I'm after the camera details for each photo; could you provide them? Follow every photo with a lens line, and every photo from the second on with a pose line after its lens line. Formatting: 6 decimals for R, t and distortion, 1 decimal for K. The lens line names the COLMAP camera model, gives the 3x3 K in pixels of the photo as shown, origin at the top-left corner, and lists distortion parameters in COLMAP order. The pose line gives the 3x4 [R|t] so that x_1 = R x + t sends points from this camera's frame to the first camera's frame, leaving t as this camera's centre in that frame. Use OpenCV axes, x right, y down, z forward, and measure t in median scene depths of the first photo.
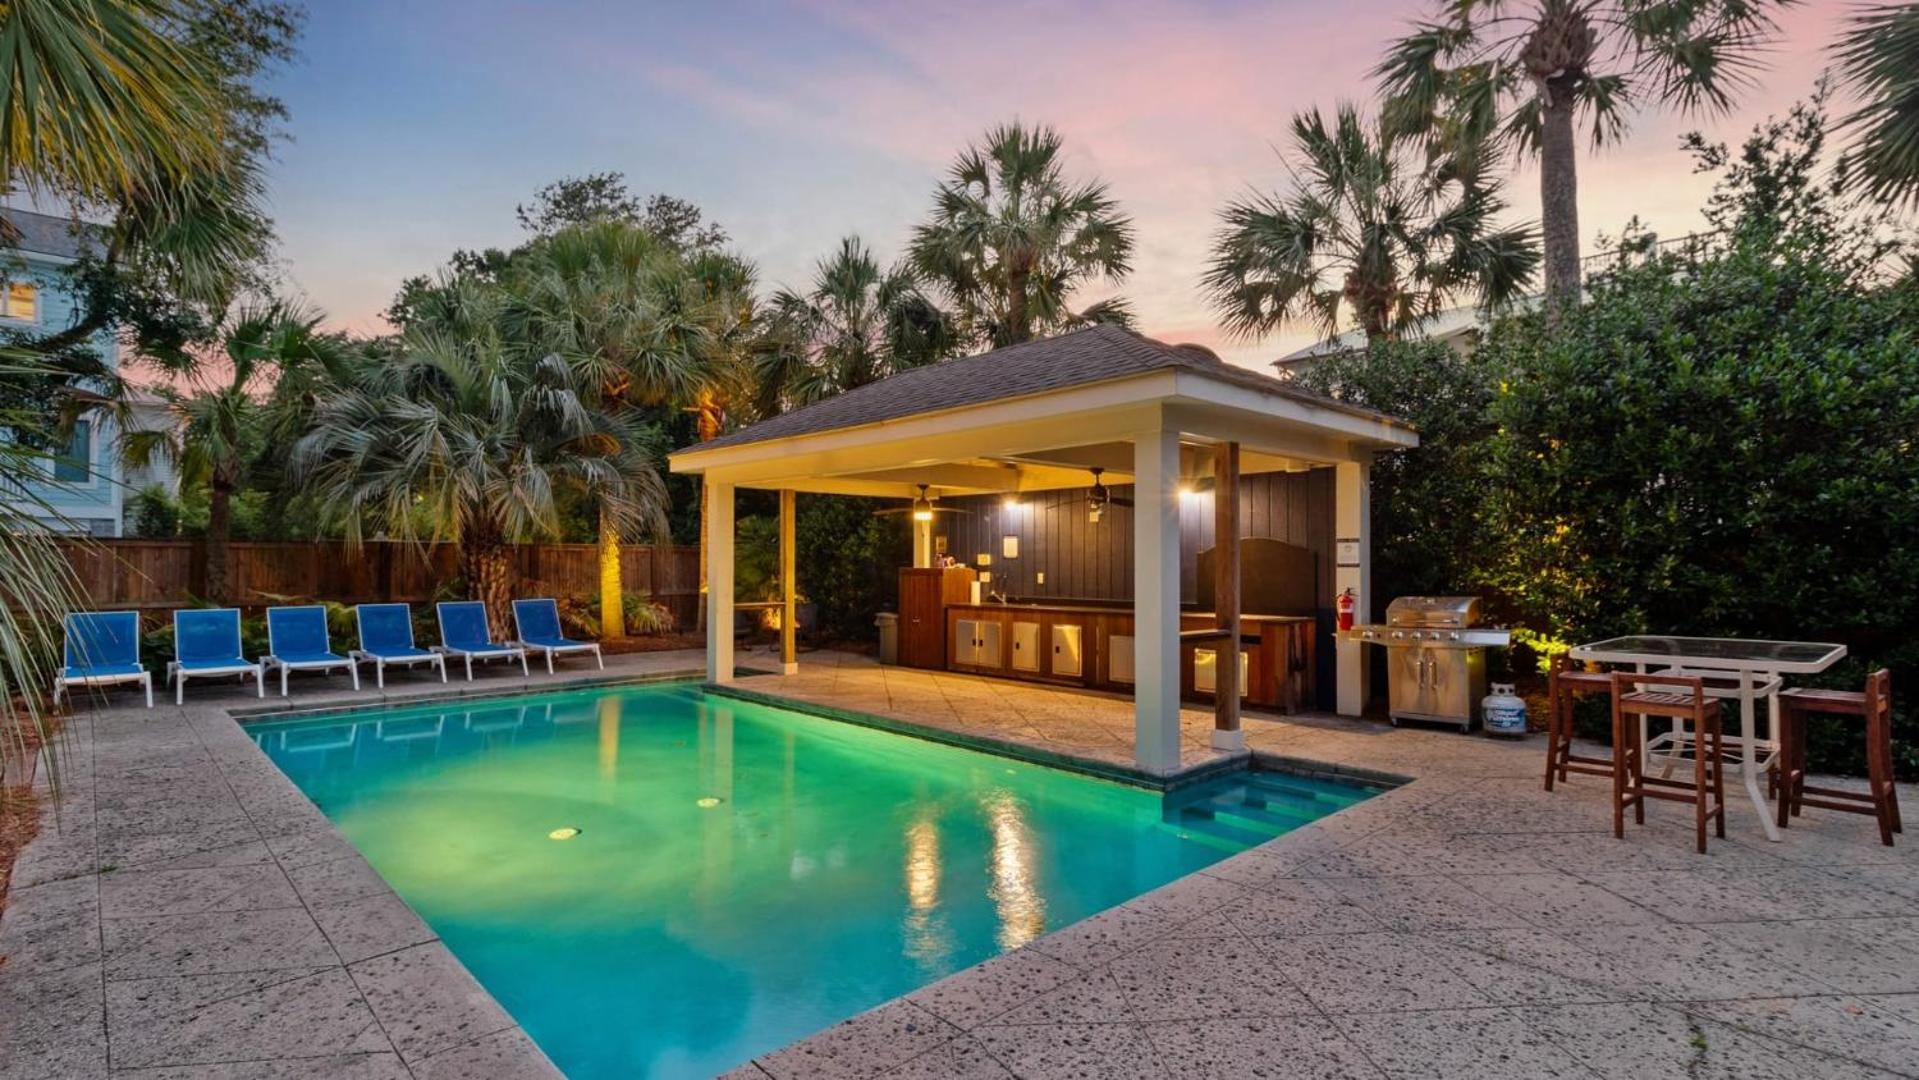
lens RADIAL K [[936.0, 0, 959.2], [0, 936.0, 549.2], [0, 0, 1]] dist [0.000097, -0.000071]
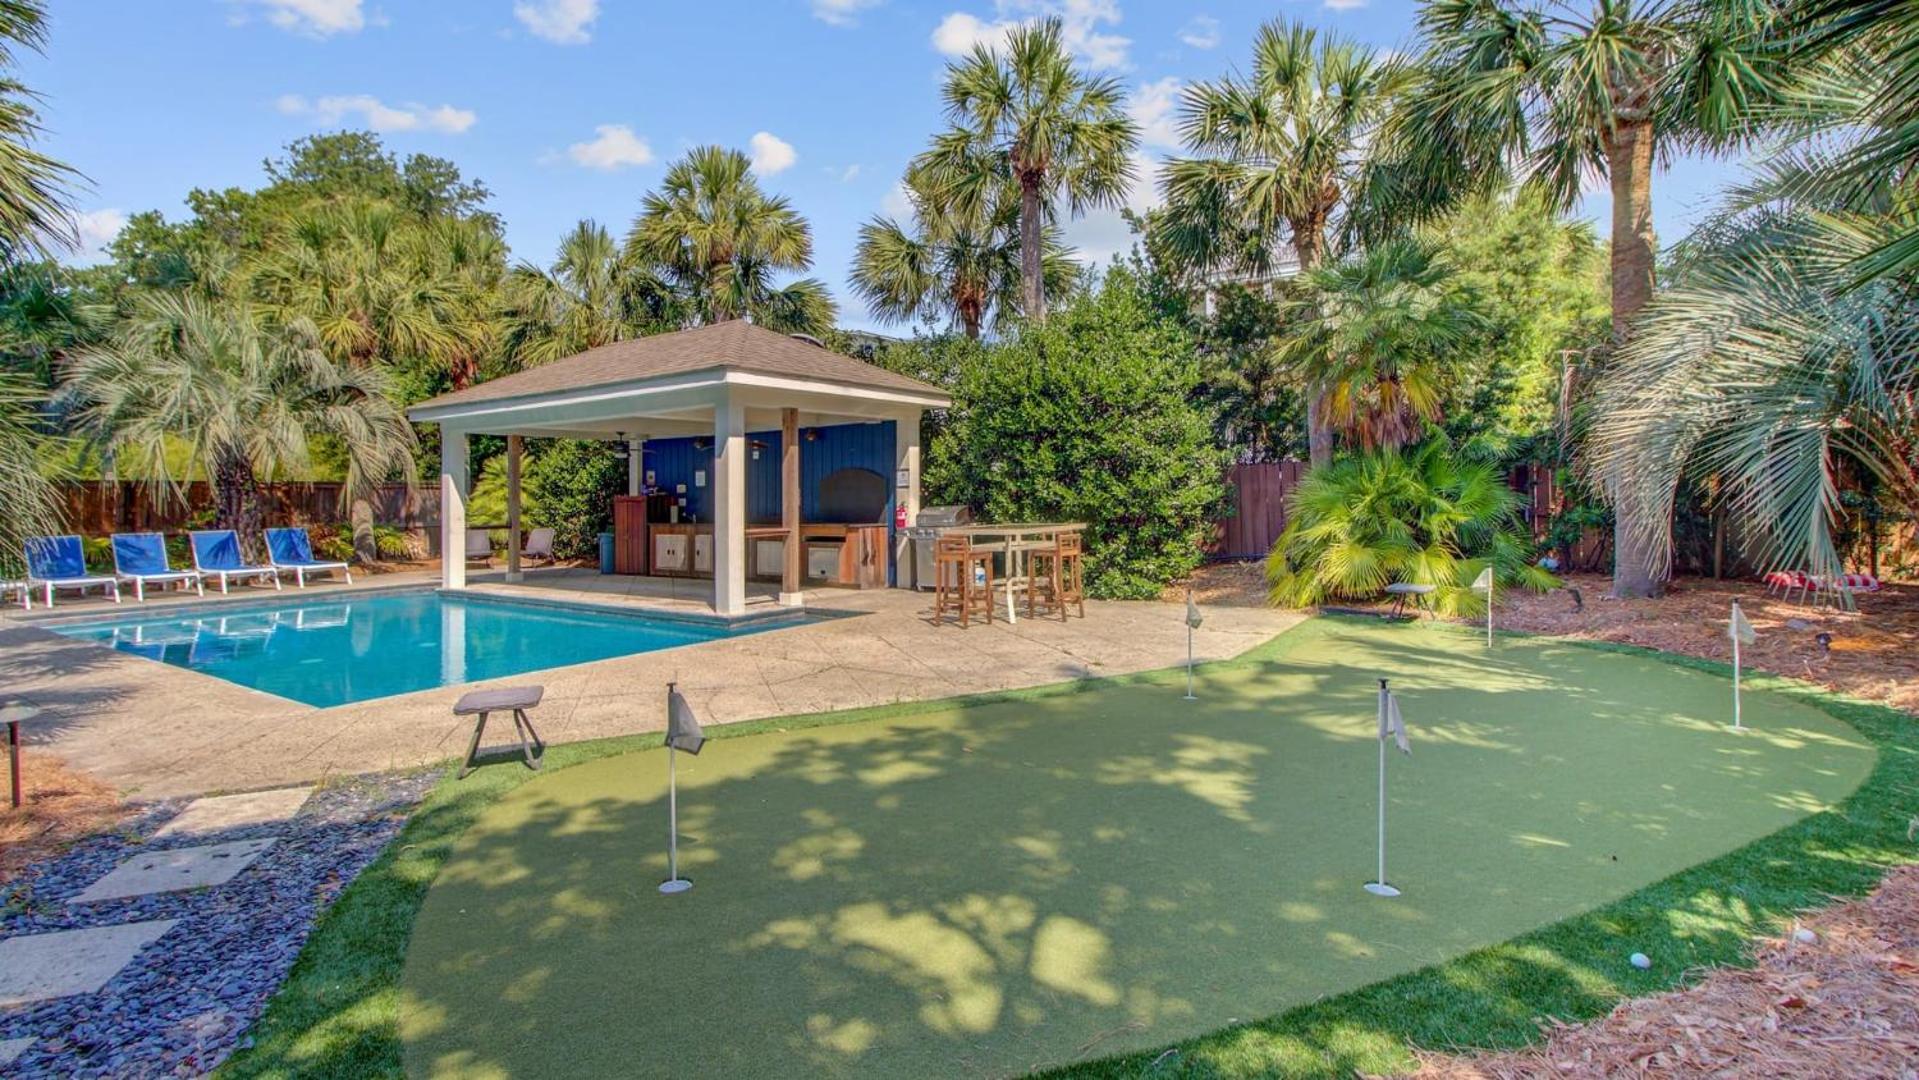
lens RADIAL K [[898.9, 0, 958.6], [0, 898.9, 481.9], [0, 0, 1]] dist [0.000662, -0.000157]
pose [[0.976696, -0.011549, 0.214317, 0.121935], [0.012756, 0.999910, -0.004249, 0.010601], [-0.214249, 0.006883, 0.976755, -0.266558]]
